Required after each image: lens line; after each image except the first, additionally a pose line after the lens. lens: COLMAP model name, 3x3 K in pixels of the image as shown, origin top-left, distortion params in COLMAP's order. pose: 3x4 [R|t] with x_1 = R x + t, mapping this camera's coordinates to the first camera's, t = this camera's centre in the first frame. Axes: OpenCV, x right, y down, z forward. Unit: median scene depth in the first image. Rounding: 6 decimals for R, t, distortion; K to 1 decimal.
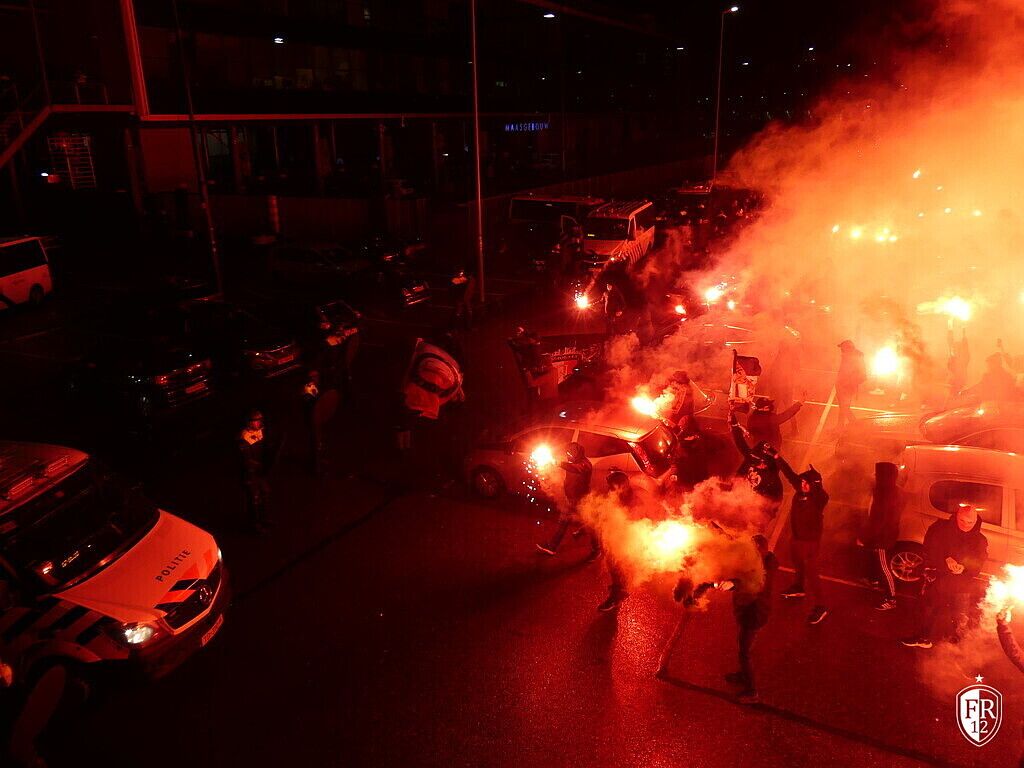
lens RADIAL K [[762.2, 0, 504.1], [0, 762.2, 377.0], [0, 0, 1]] dist [0.007273, 0.006471]
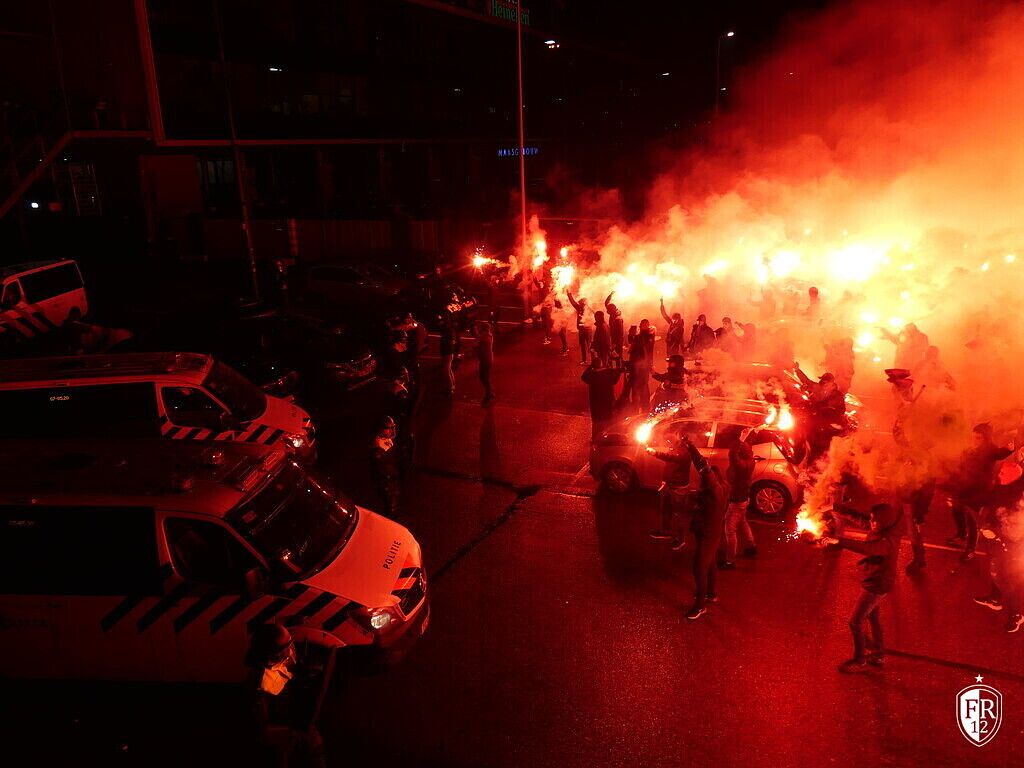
lens RADIAL K [[767.4, 0, 515.9], [0, 767.4, 368.4], [0, 0, 1]] dist [-0.002213, 0.004794]
pose [[0.999267, -0.016719, 0.034447, -0.296915], [0.018187, 0.998921, -0.042744, 0.044513], [-0.033695, 0.043339, 0.998492, -0.038354]]
